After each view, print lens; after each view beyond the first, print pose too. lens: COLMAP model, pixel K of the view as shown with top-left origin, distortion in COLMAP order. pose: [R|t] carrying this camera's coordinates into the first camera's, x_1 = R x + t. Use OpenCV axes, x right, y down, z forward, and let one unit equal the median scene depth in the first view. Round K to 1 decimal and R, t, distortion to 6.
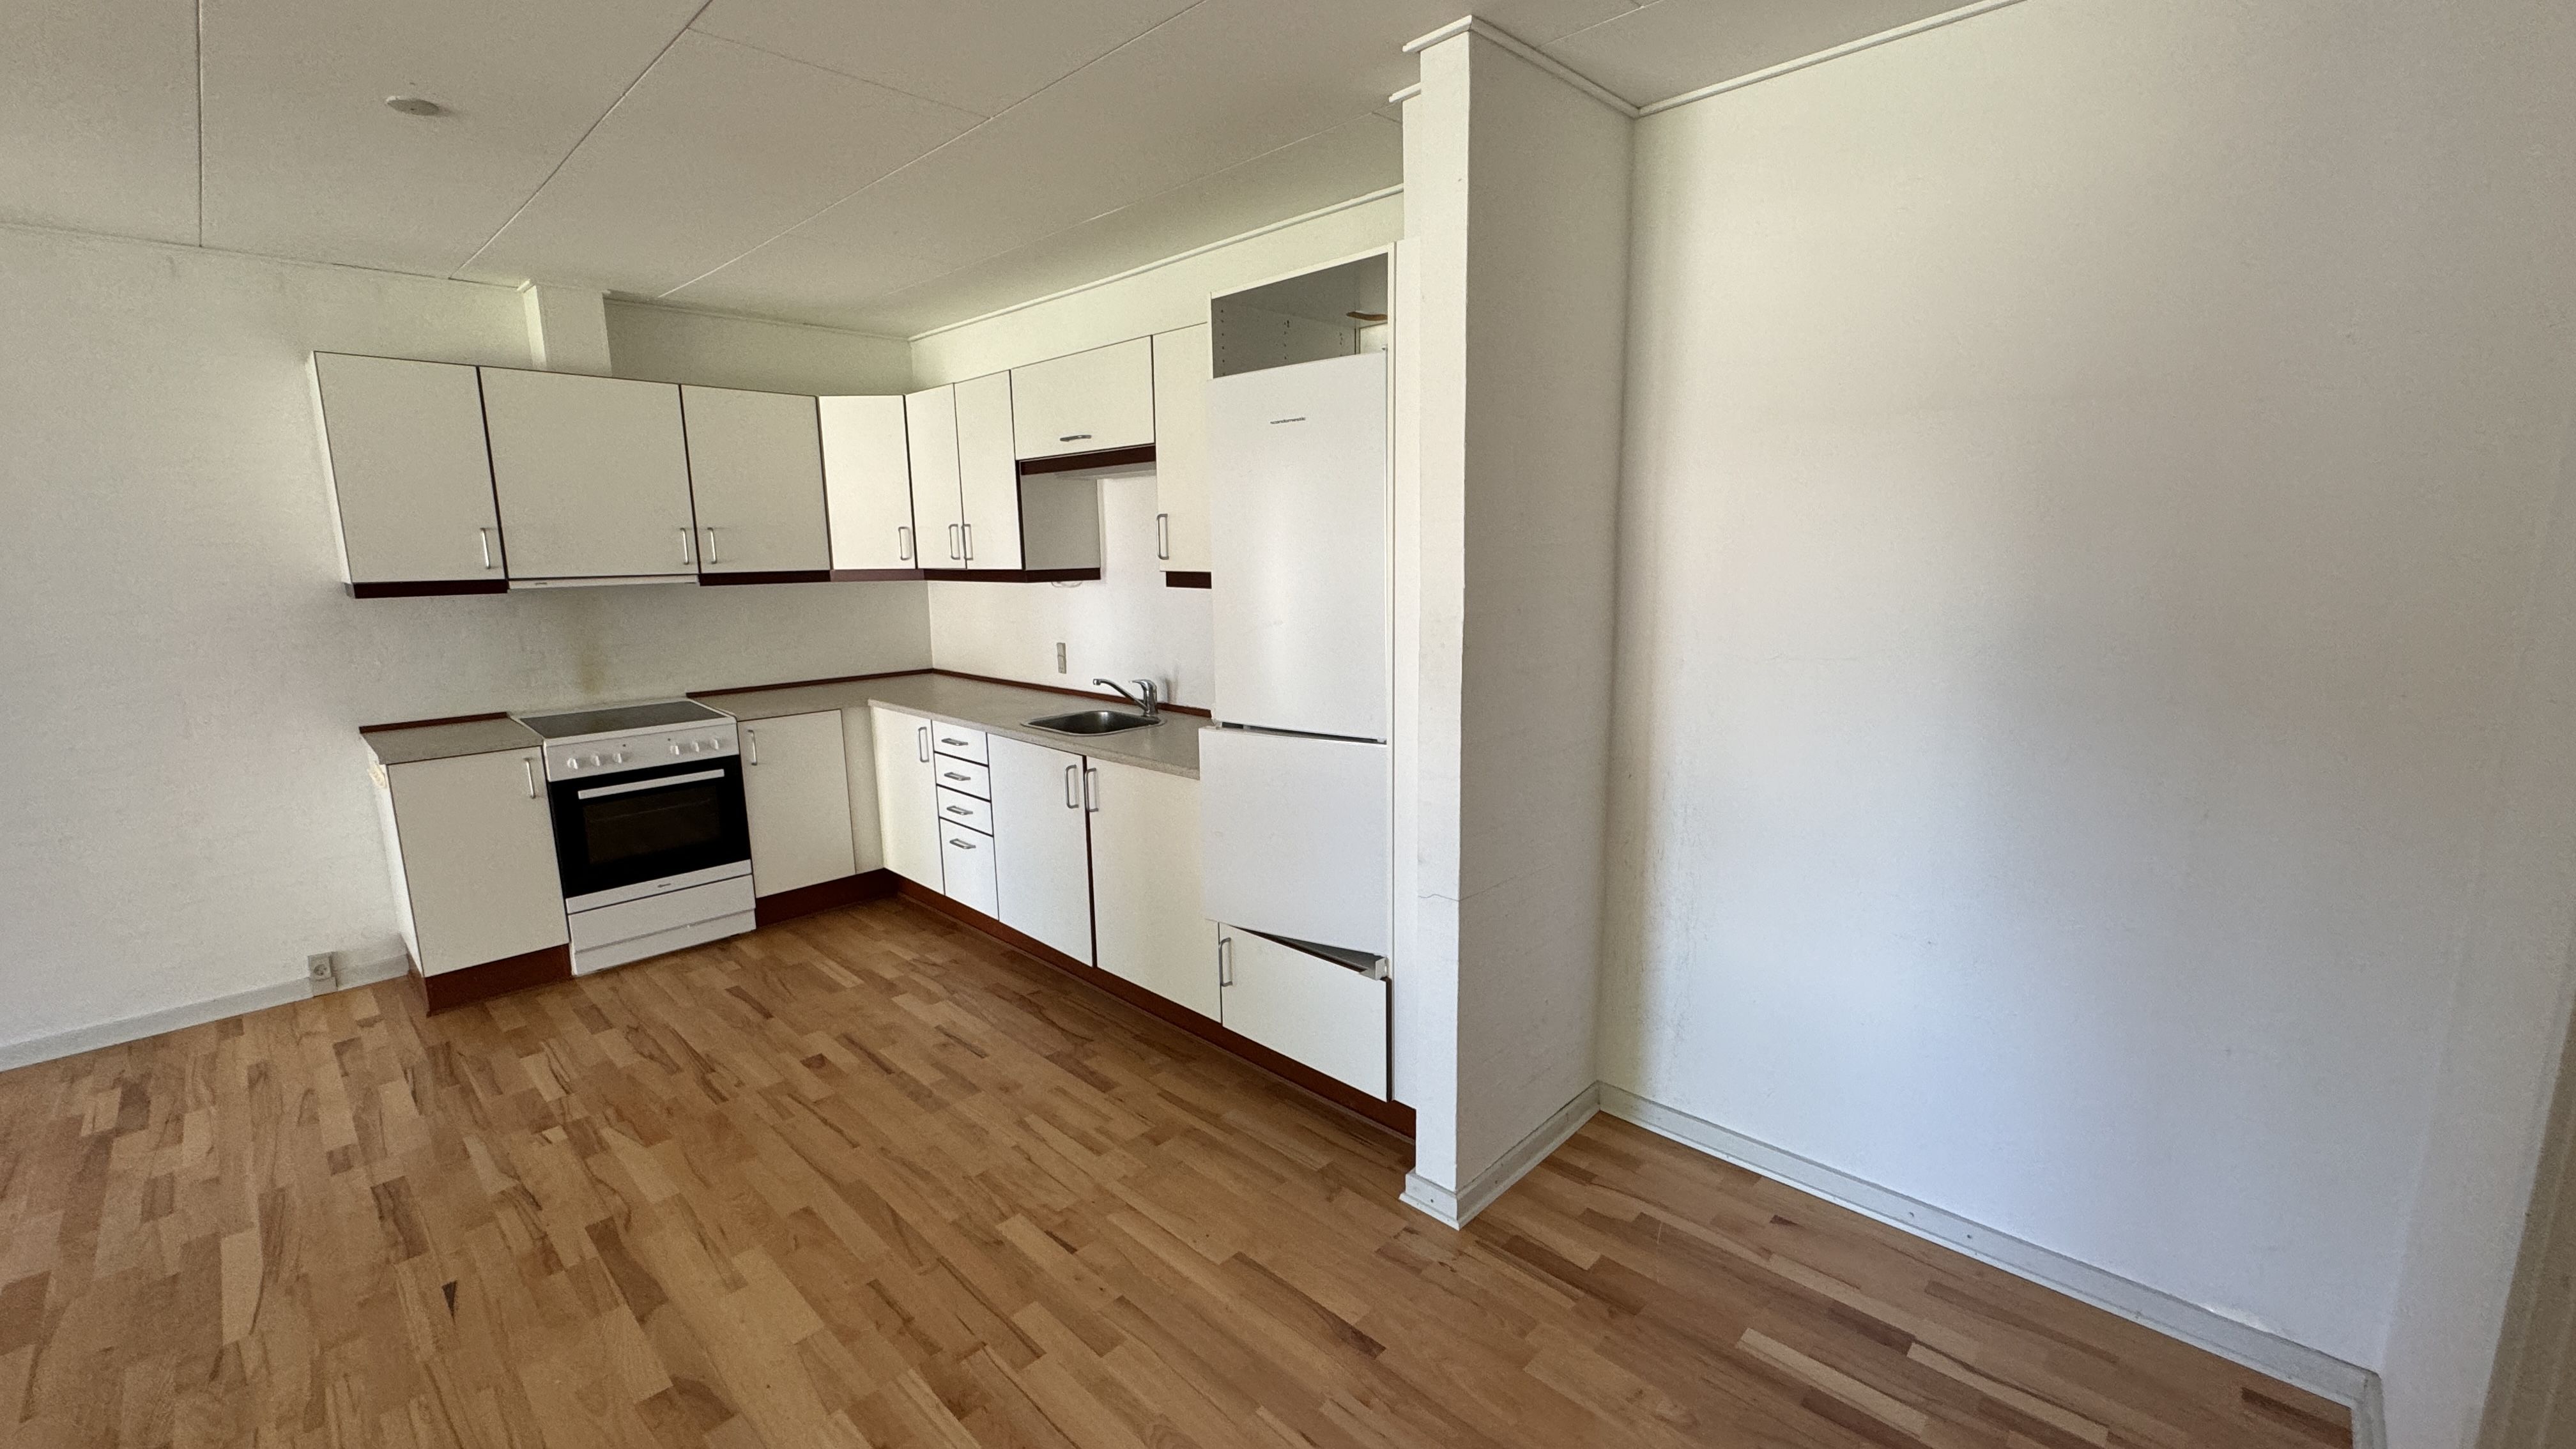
lens RADIAL K [[1029.4, 0, 1284.6], [0, 1029.4, 717.9], [0, 0, 1]] dist [0.000757, 0.000191]
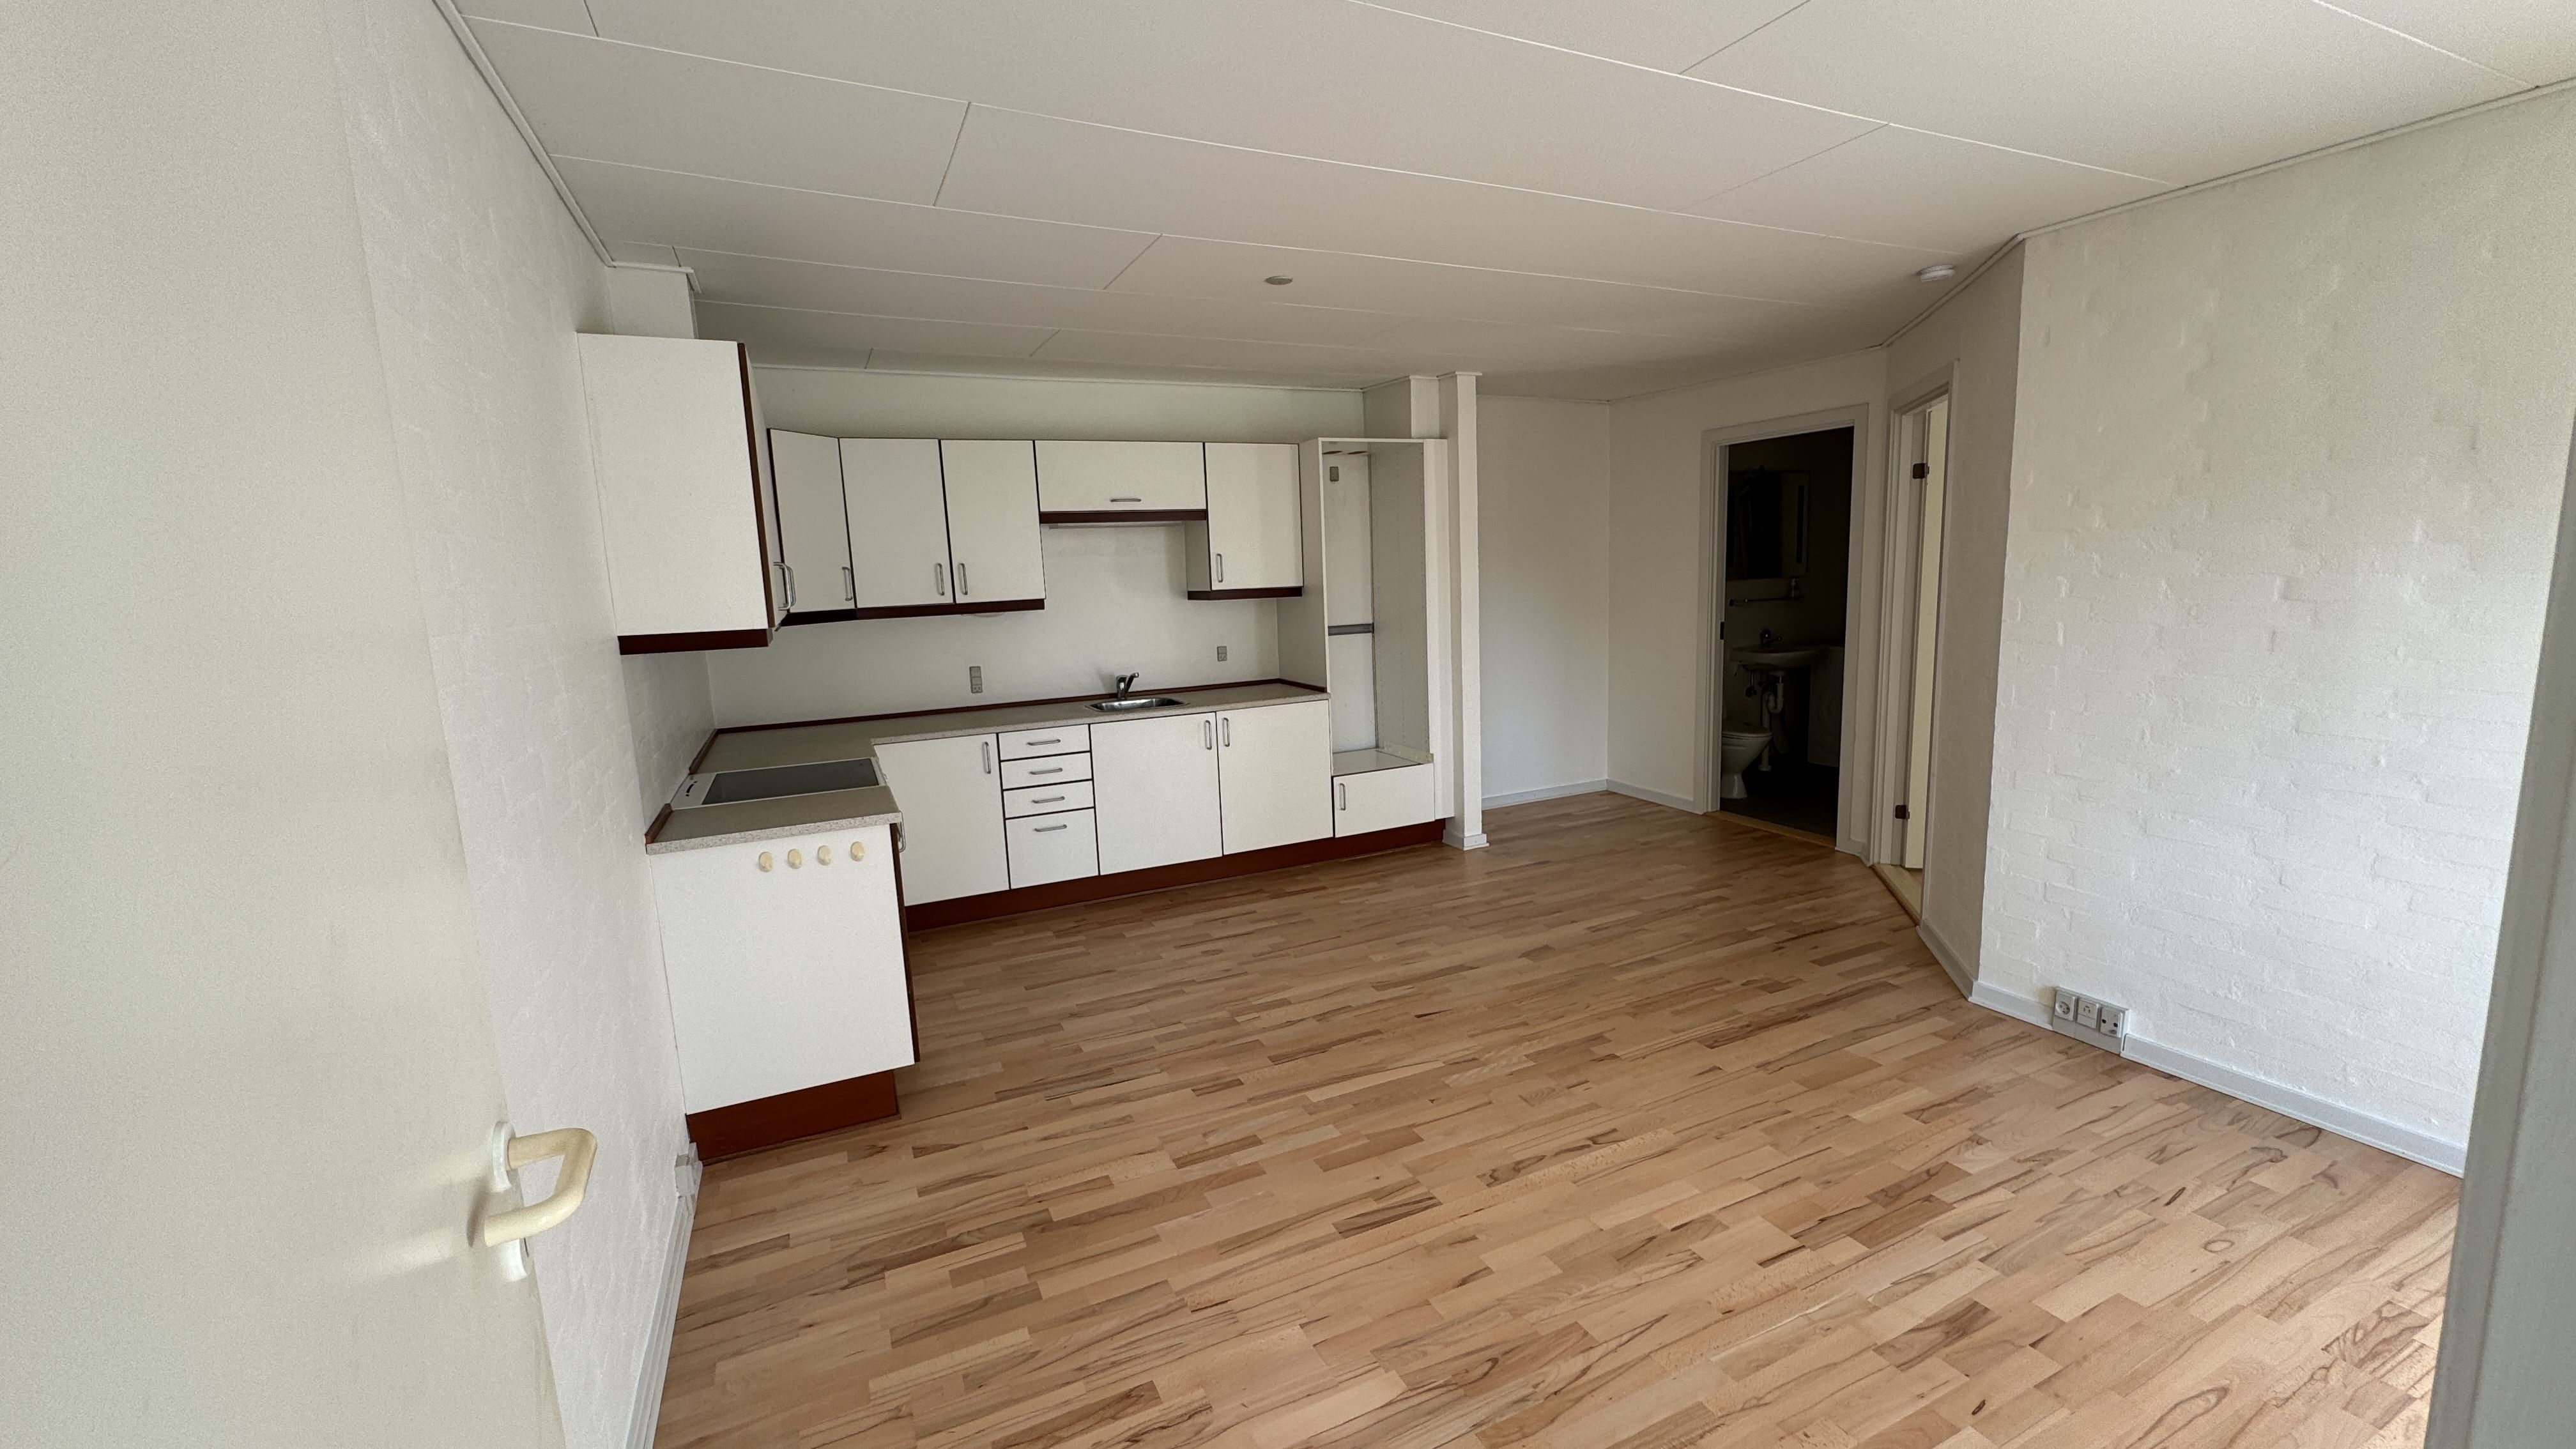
lens RADIAL K [[1029.4, 0, 1290.8], [0, 1029.4, 726.2], [0, 0, 1]] dist [0.000757, 0.000191]
pose [[0.347878, -0.141372, 0.926820, -1.697384], [0.189395, 0.978781, 0.078210, -0.044009], [-0.918211, 0.148328, 0.367271, 0.381321]]
